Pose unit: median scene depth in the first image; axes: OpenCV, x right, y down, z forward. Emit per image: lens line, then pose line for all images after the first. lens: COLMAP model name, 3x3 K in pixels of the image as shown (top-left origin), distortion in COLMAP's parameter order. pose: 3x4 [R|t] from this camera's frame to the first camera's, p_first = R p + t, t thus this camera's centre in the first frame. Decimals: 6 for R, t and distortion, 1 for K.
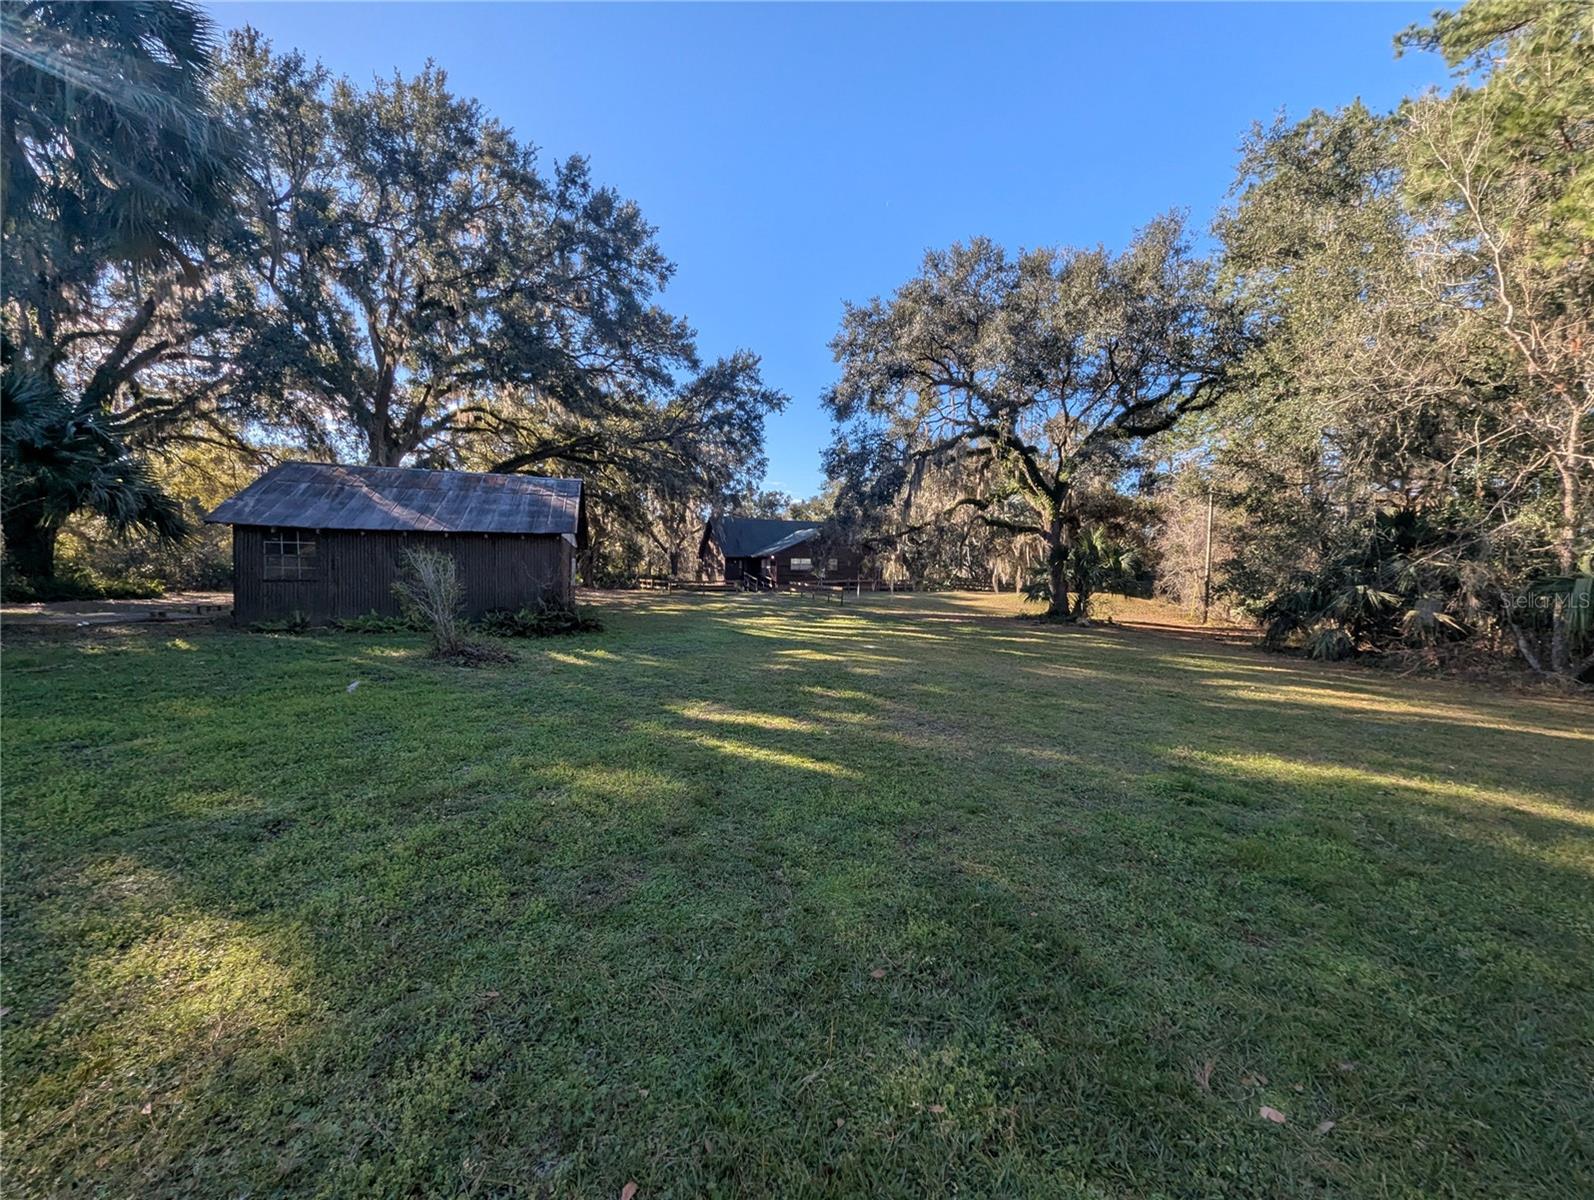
lens RADIAL K [[629.0, 0, 803.1], [0, 629.0, 598.1], [0, 0, 1]] dist [0.002640, -0.002137]
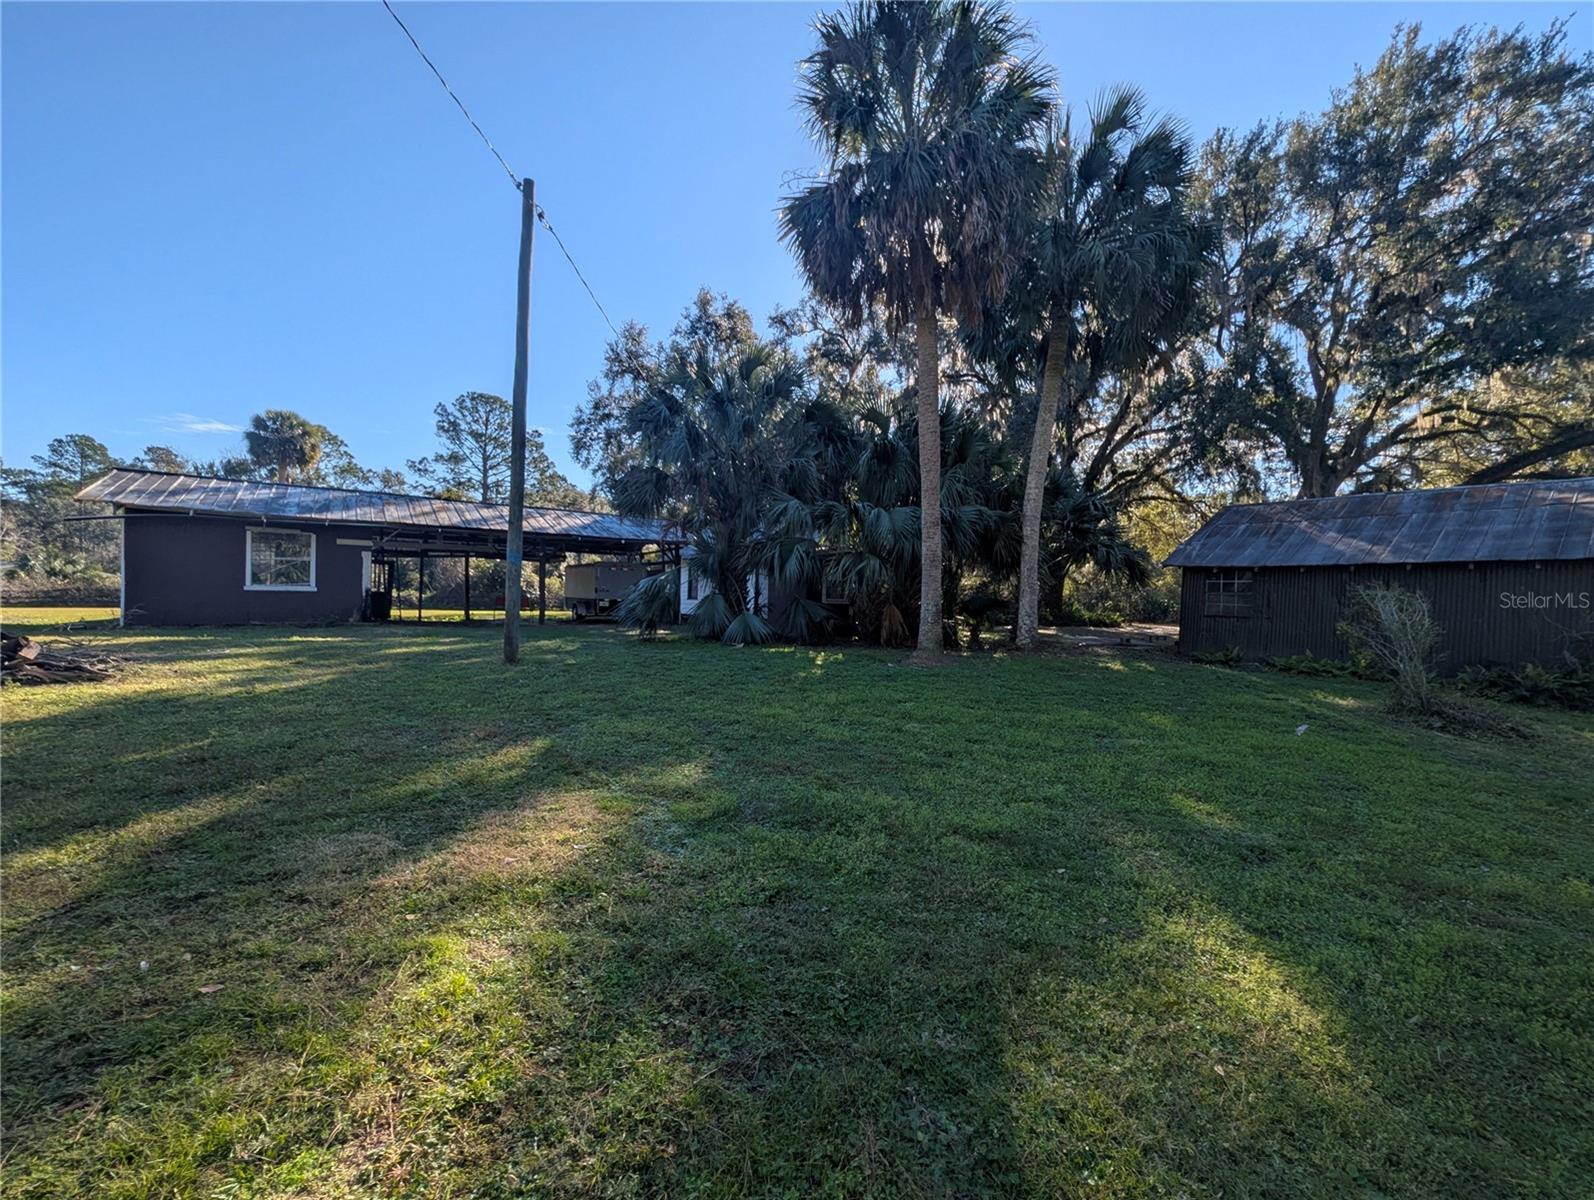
lens RADIAL K [[629.0, 0, 799.0], [0, 629.0, 599.0], [0, 0, 1]] dist [0.002640, -0.002137]
pose [[0.303142, 0.002031, -0.952943, -0.011482], [-0.056602, 0.998271, -0.015878, 0.000083], [0.951263, 0.058752, 0.302733, -0.010456]]
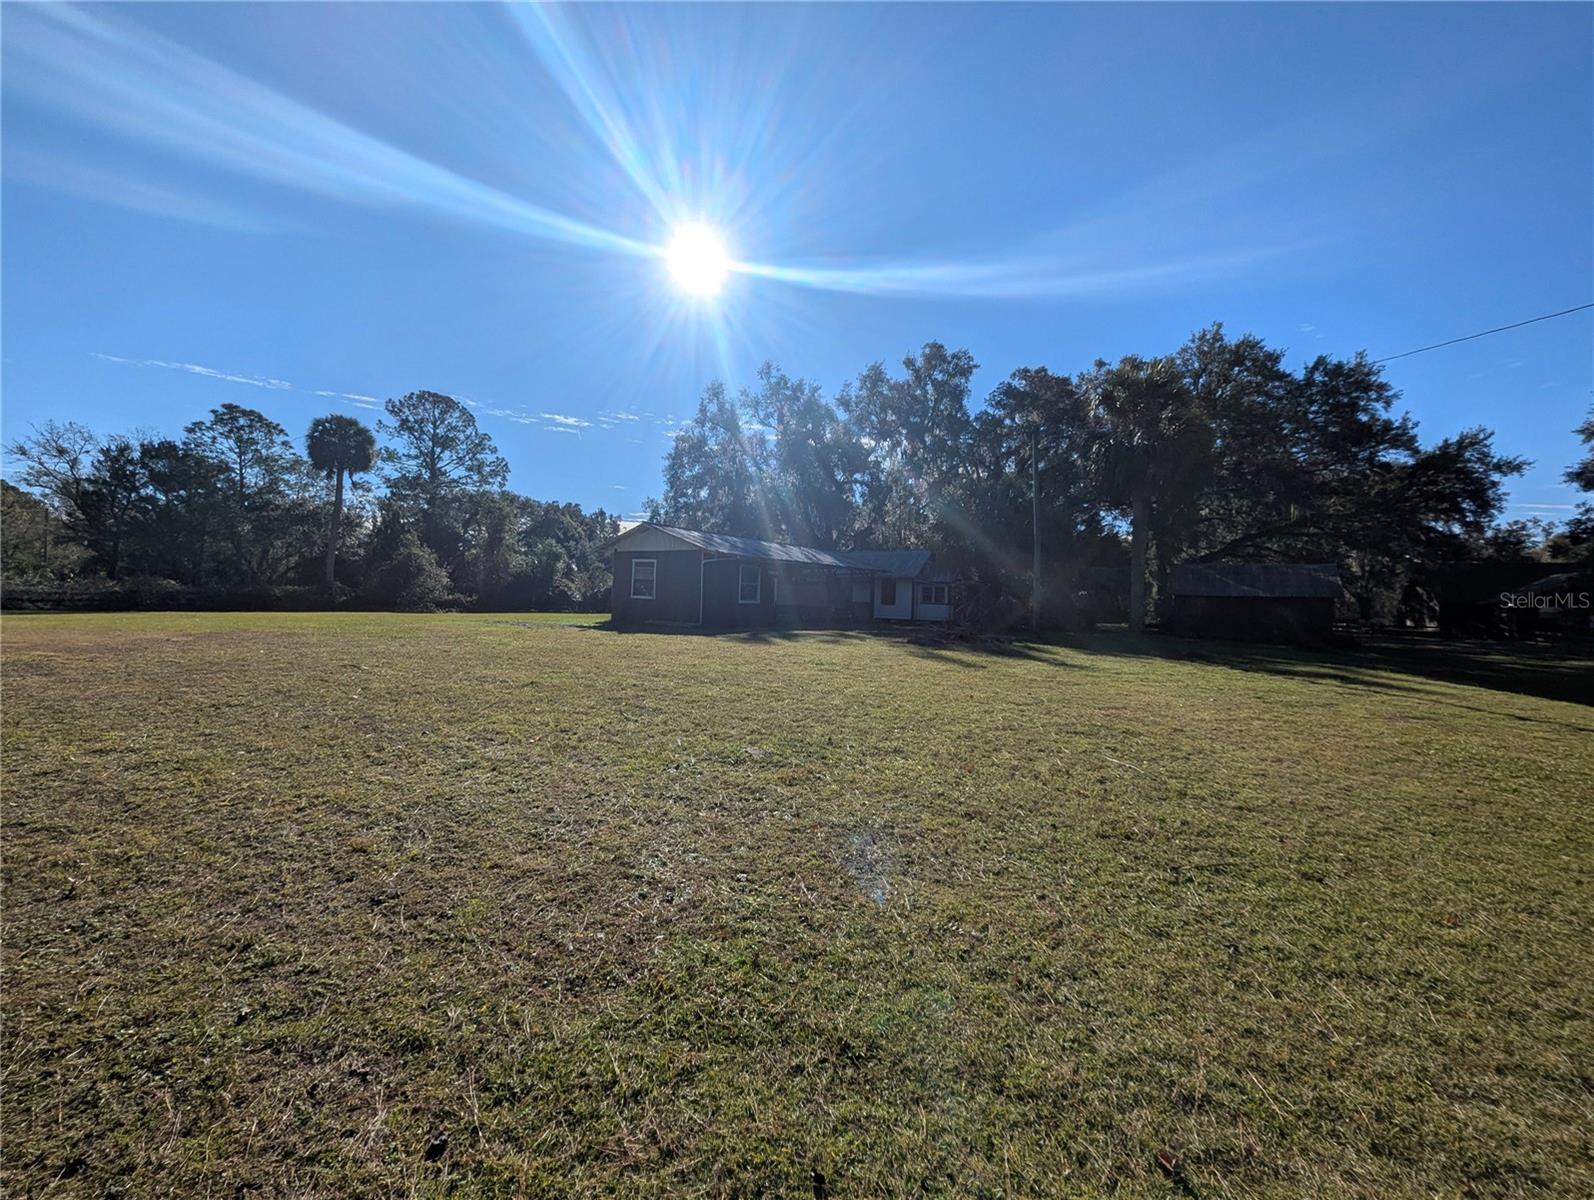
lens RADIAL K [[629.0, 0, 798.4], [0, 629.0, 601.2], [0, 0, 1]] dist [0.002640, -0.002137]
pose [[0.616030, 0.007254, -0.787689, 0.087545], [-0.052458, 0.998116, -0.031834, 0.040839], [0.785974, 0.060931, 0.615250, -1.034596]]
